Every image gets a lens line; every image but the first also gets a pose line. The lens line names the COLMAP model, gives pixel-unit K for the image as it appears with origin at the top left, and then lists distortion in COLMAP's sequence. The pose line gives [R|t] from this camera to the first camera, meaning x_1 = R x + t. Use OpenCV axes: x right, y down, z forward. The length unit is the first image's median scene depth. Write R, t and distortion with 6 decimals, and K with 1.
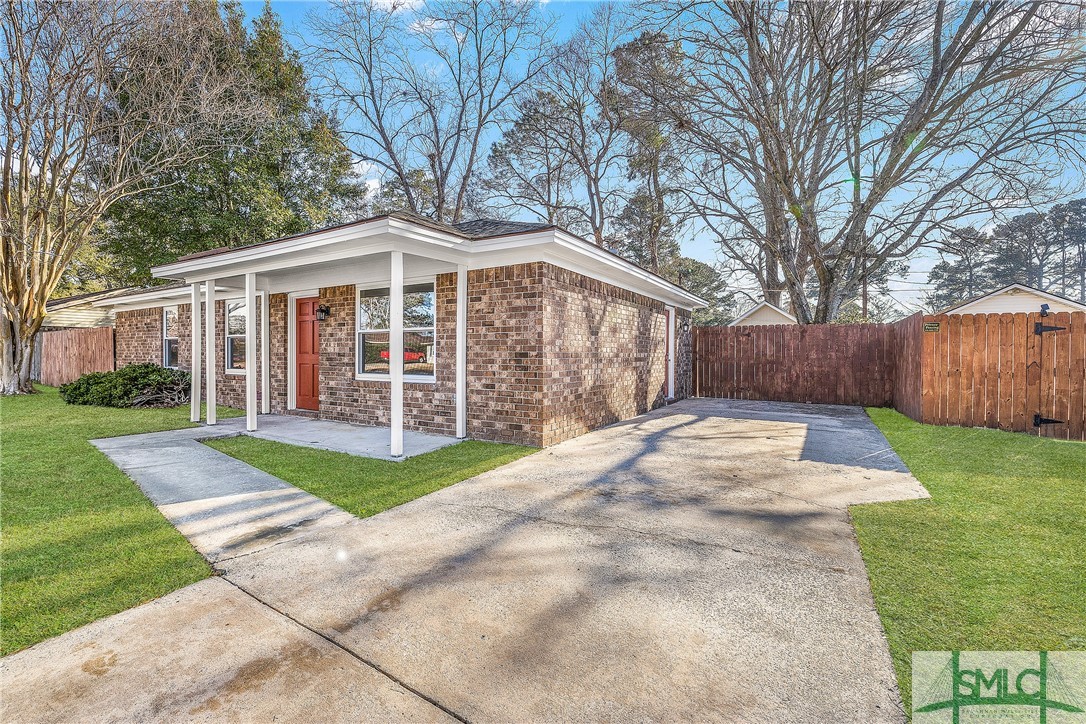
lens RADIAL K [[459.6, 0, 541.2], [0, 459.6, 359.6], [0, 0, 1]] dist [-0.005139, 0.000528]
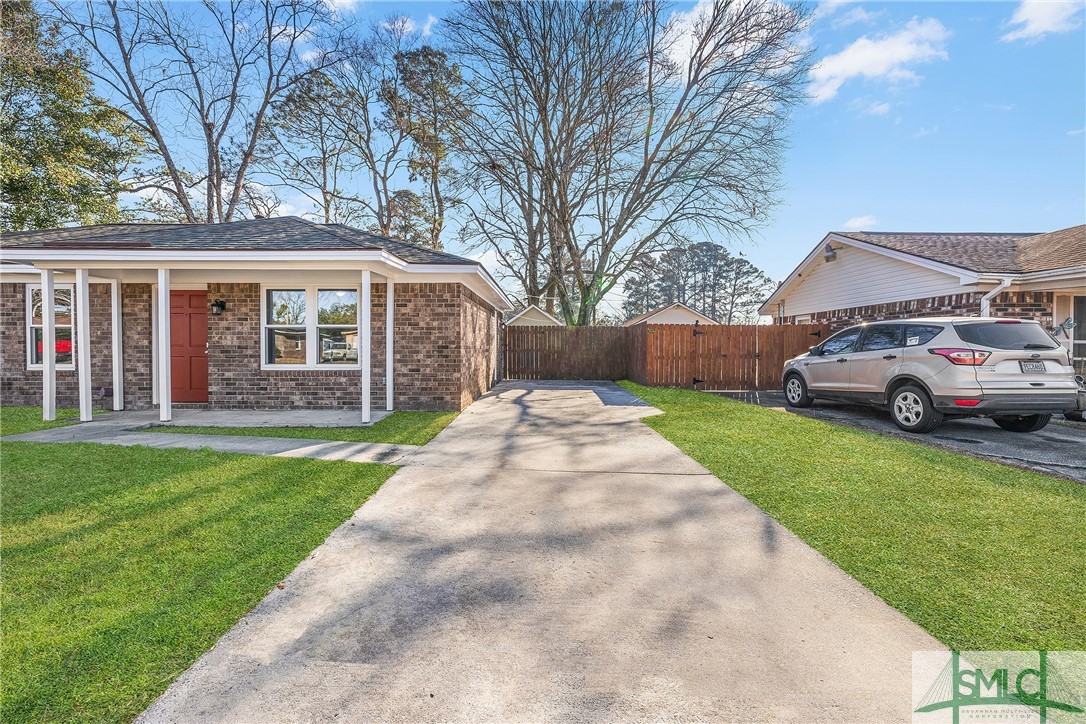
lens RADIAL K [[459.6, 0, 545.9], [0, 459.6, 357.6], [0, 0, 1]] dist [-0.005139, 0.000528]
pose [[0.858111, -0.013168, 0.513295, -0.369815], [0.007069, 0.999879, 0.013833, 0.003597], [-0.513416, -0.008241, 0.858101, -0.279841]]
